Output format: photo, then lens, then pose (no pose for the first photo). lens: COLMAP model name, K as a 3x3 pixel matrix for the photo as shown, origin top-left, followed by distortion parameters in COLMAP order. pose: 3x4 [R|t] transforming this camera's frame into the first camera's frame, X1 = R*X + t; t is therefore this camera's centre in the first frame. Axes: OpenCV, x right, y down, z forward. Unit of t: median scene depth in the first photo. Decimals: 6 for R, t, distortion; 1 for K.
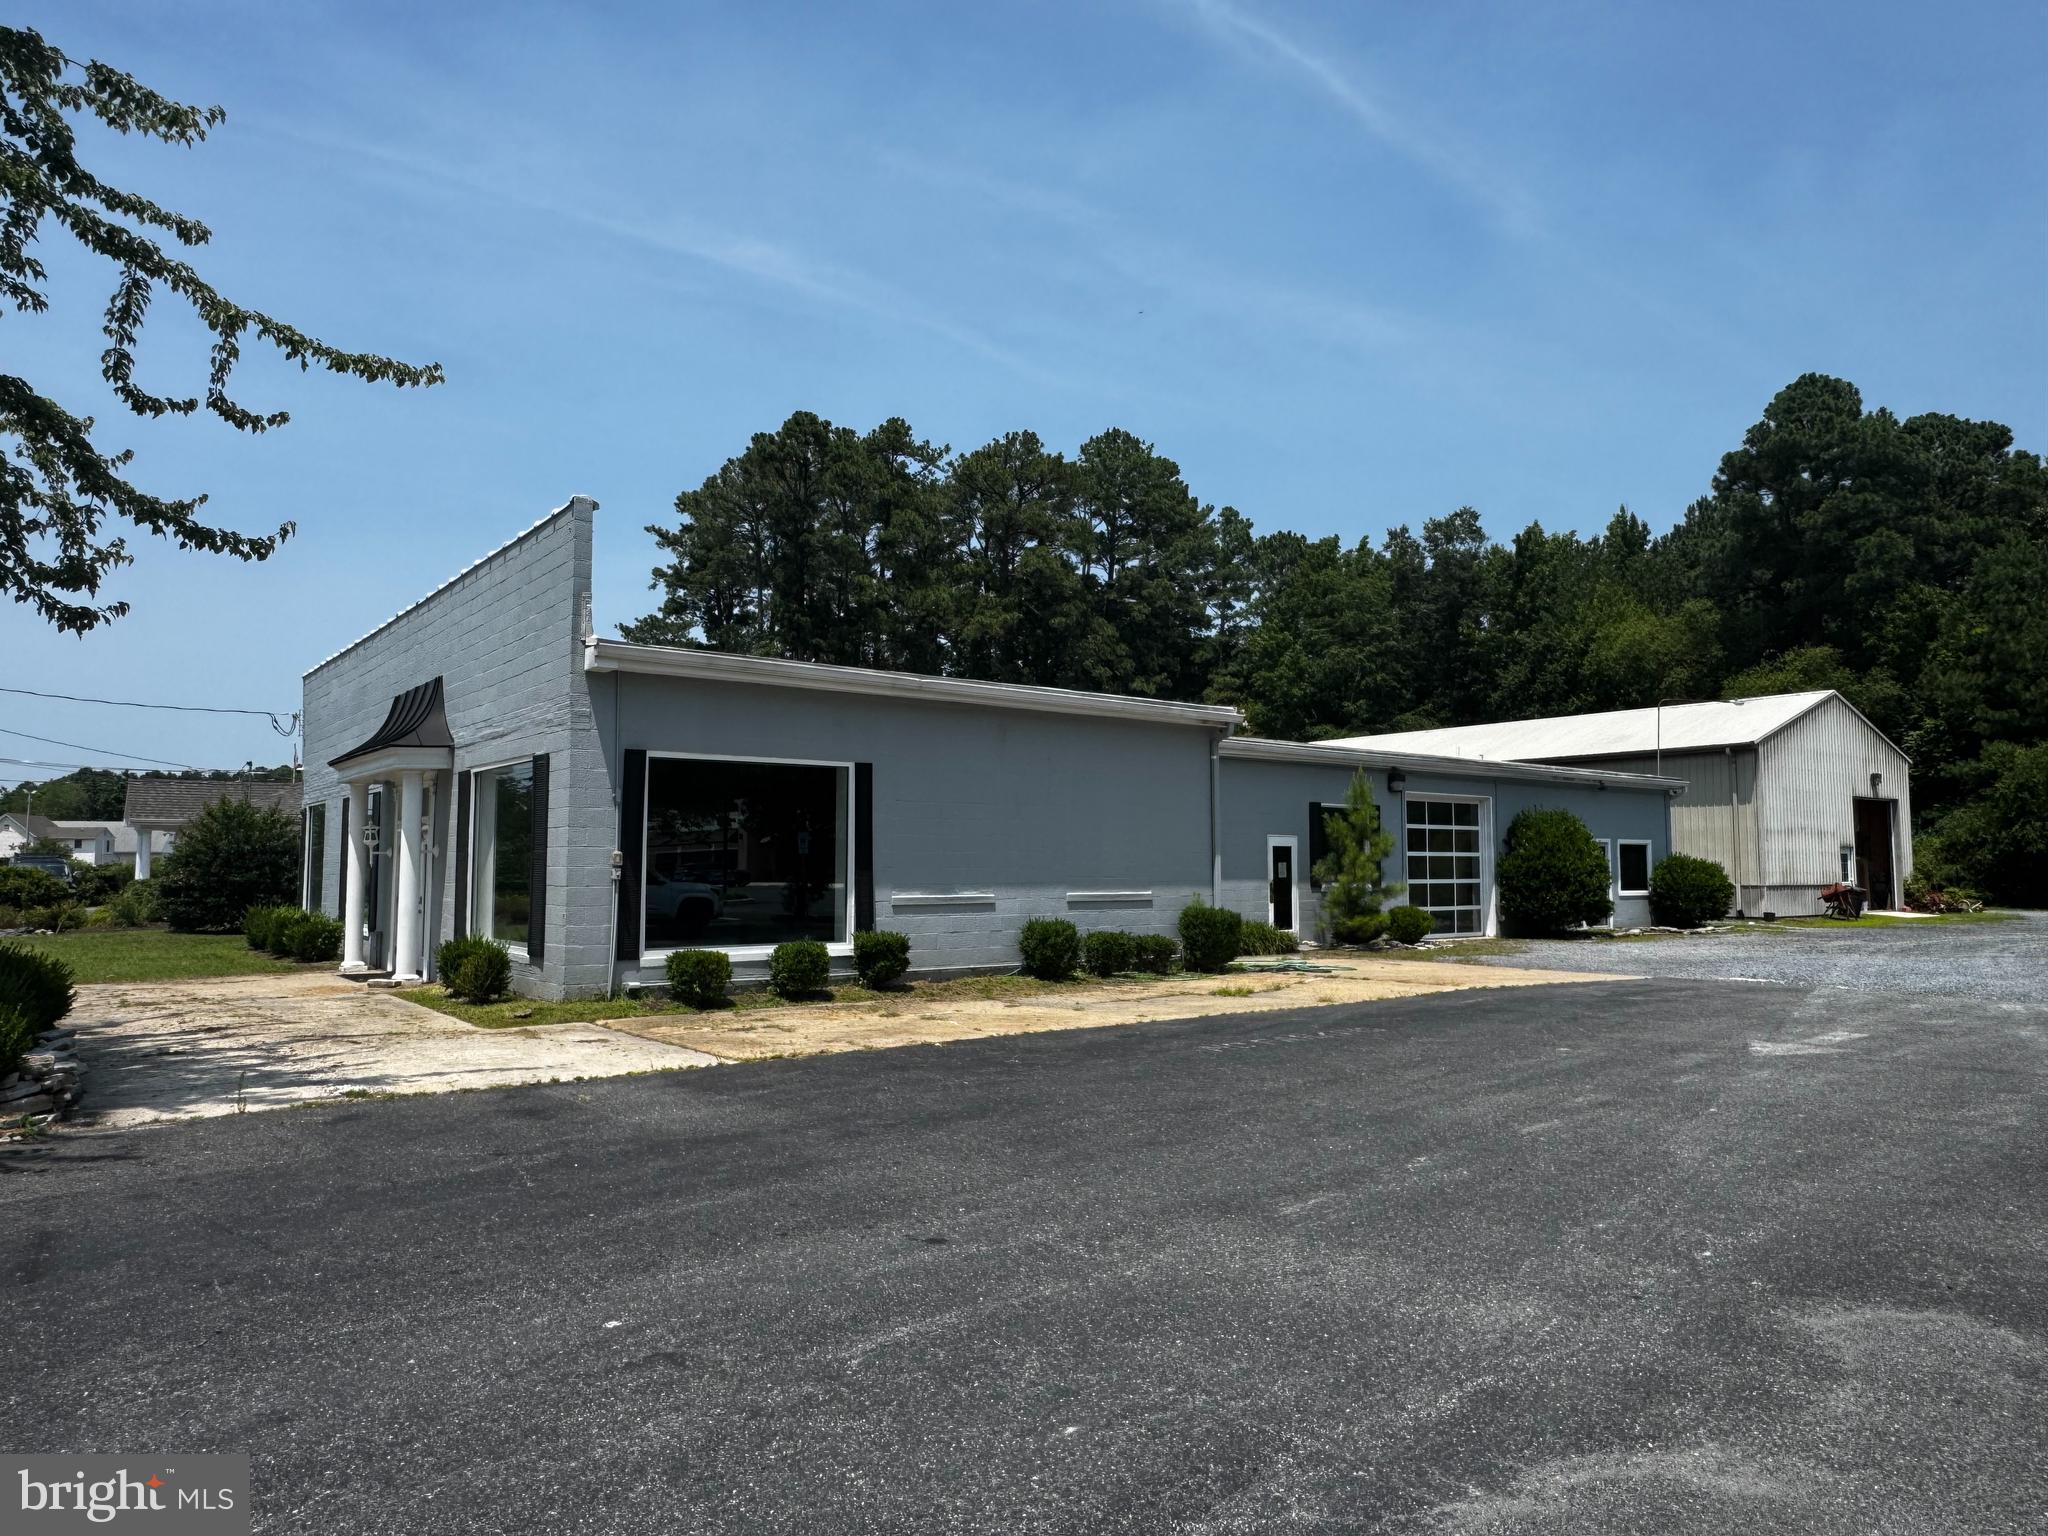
lens RADIAL K [[1328.7, 0, 1024.0], [0, 1328.7, 768.0], [0, 0, 1]] dist [-0.002510, -0.002021]
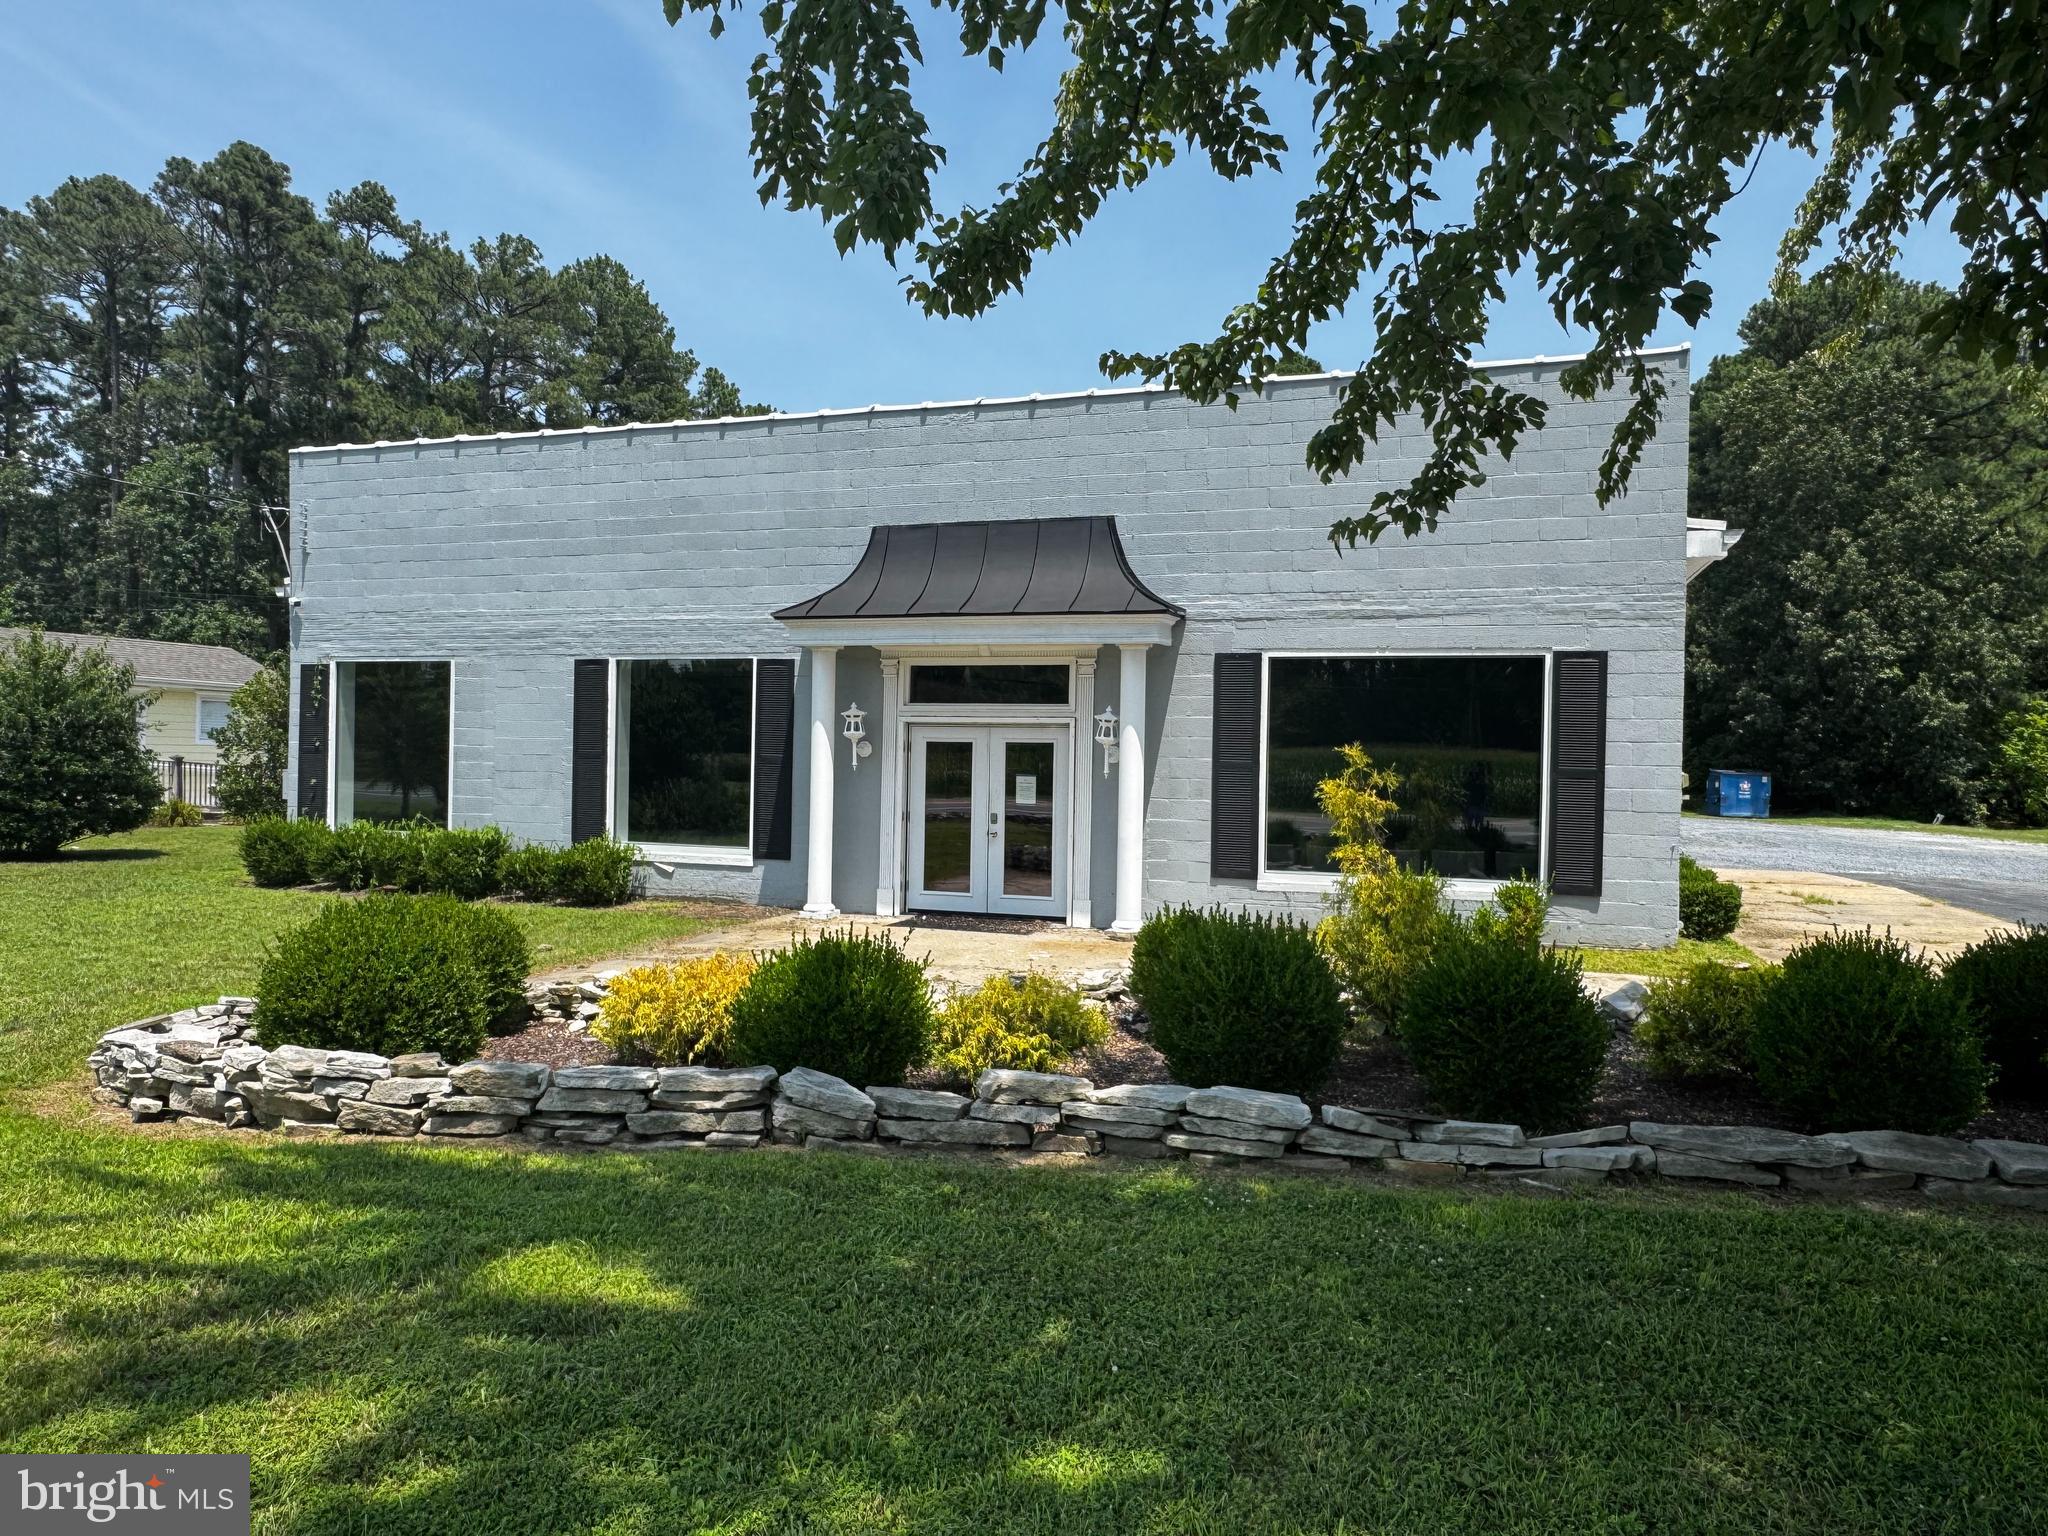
lens RADIAL K [[1328.7, 0, 1024.0], [0, 1328.7, 768.0], [0, 0, 1]] dist [-0.002510, -0.002021]
pose [[0.828325, 0.013562, 0.560083, -0.602661], [-0.063019, 0.995618, 0.069092, 0.014635], [-0.556692, -0.092526, 0.825550, 0.275793]]
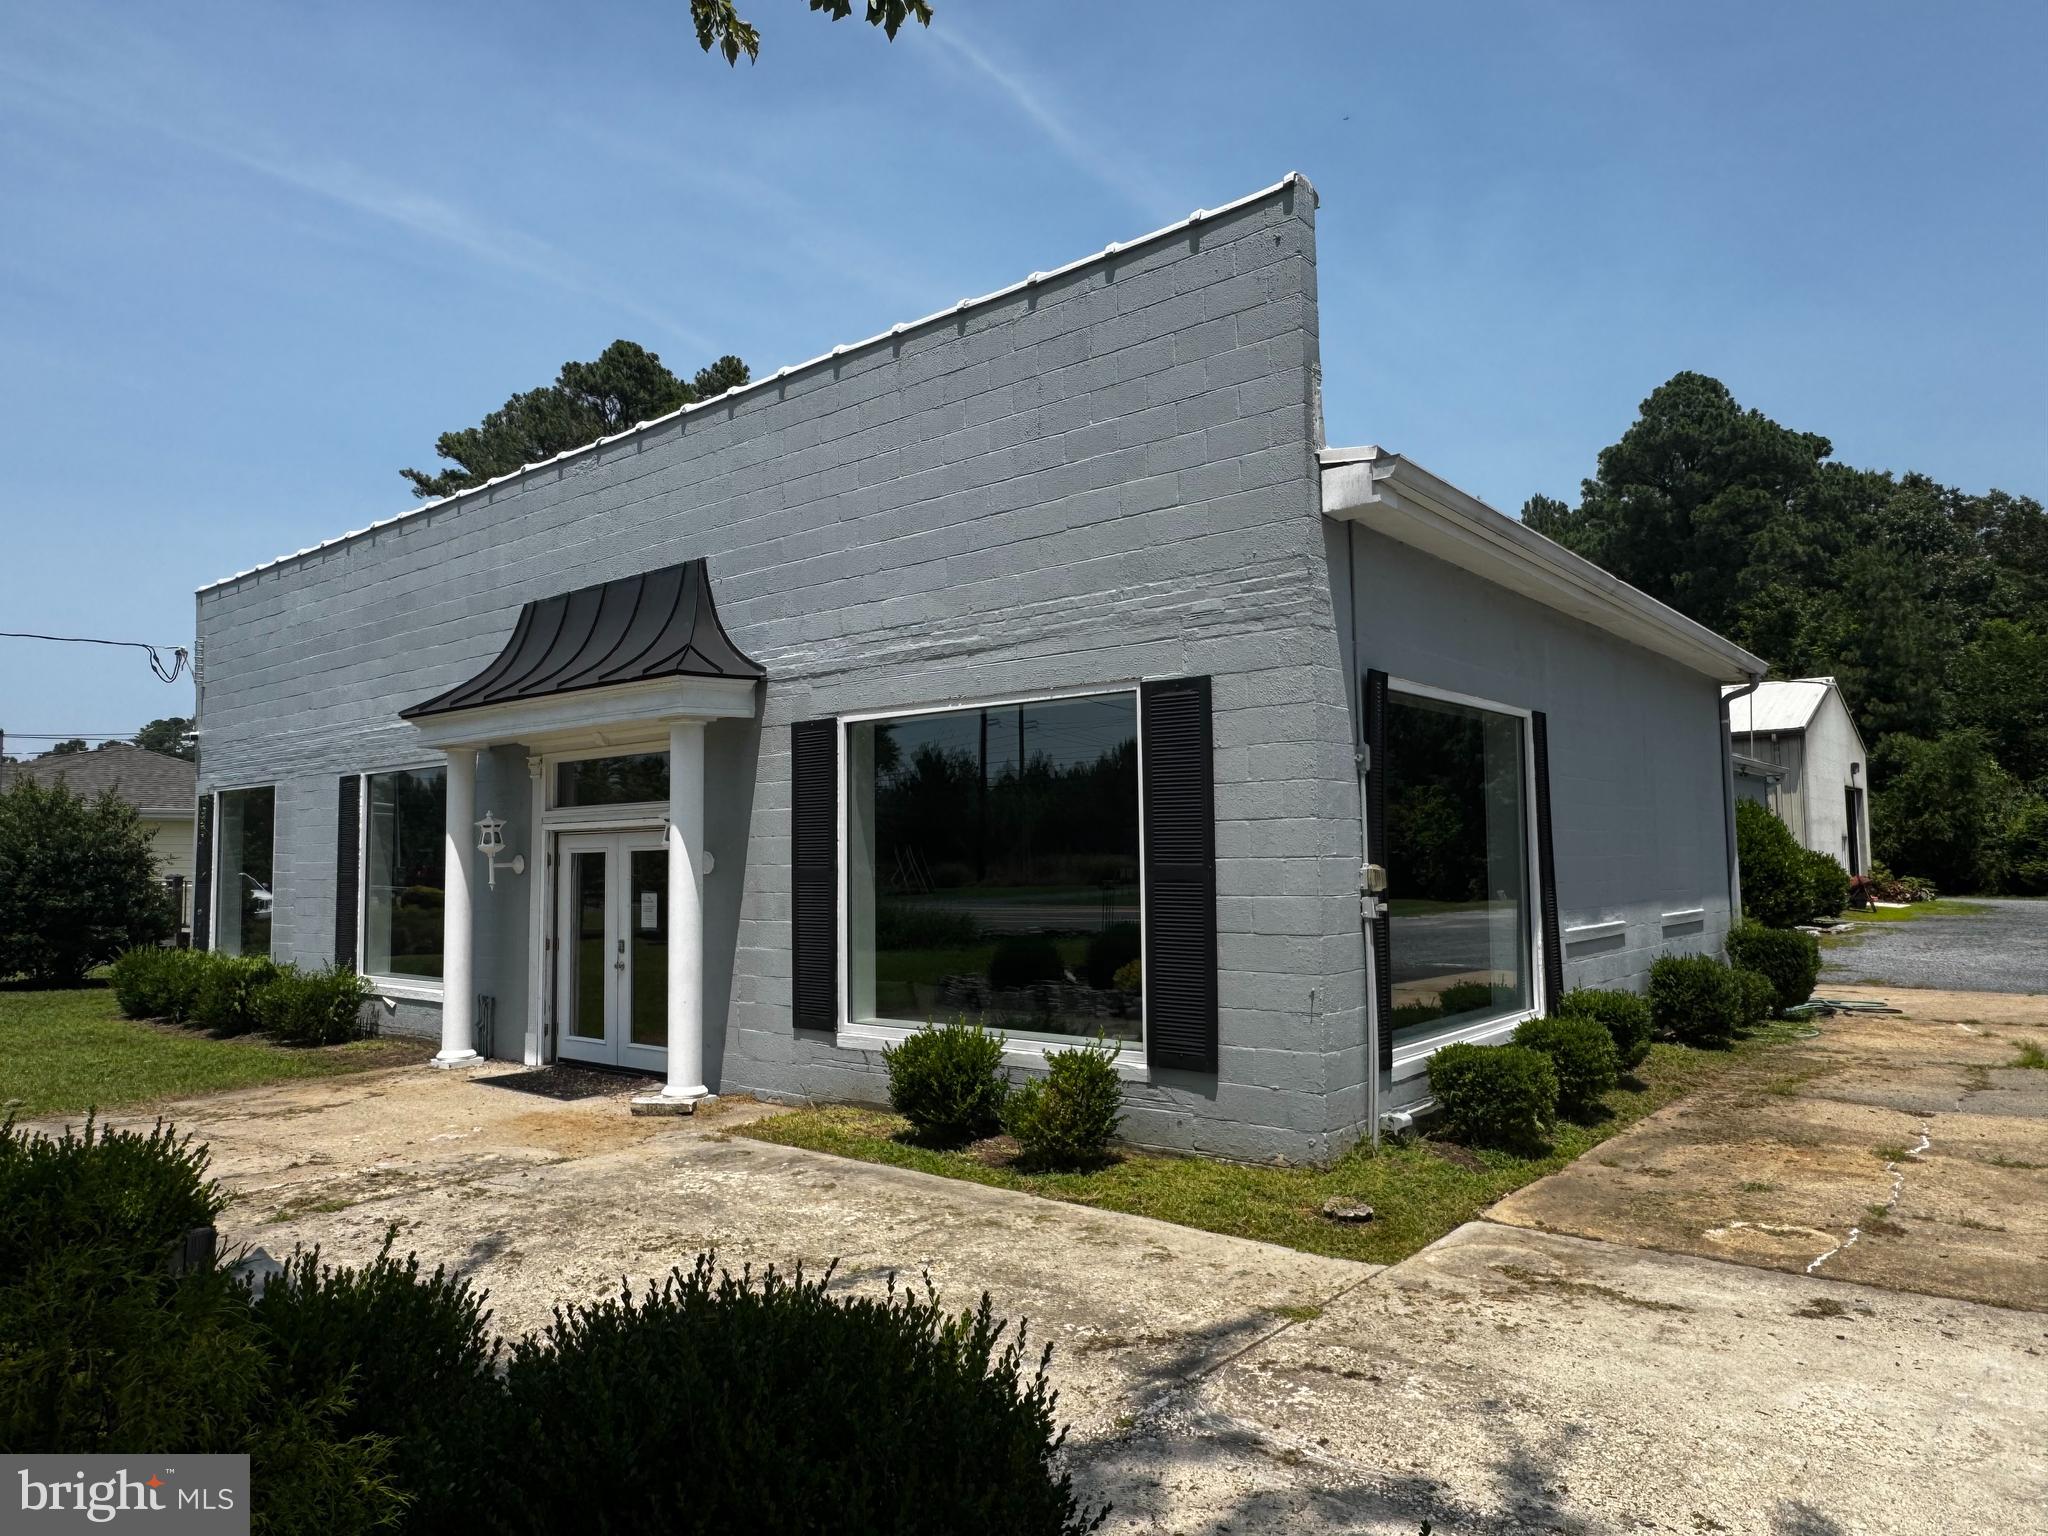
lens RADIAL K [[1328.7, 0, 1024.0], [0, 1328.7, 768.0], [0, 0, 1]] dist [-0.002510, -0.002021]
pose [[0.974497, 0.004690, 0.224350, -0.292646], [-0.005691, 0.999977, 0.003816, 0.012552], [-0.224327, -0.004995, 0.974501, 0.275045]]
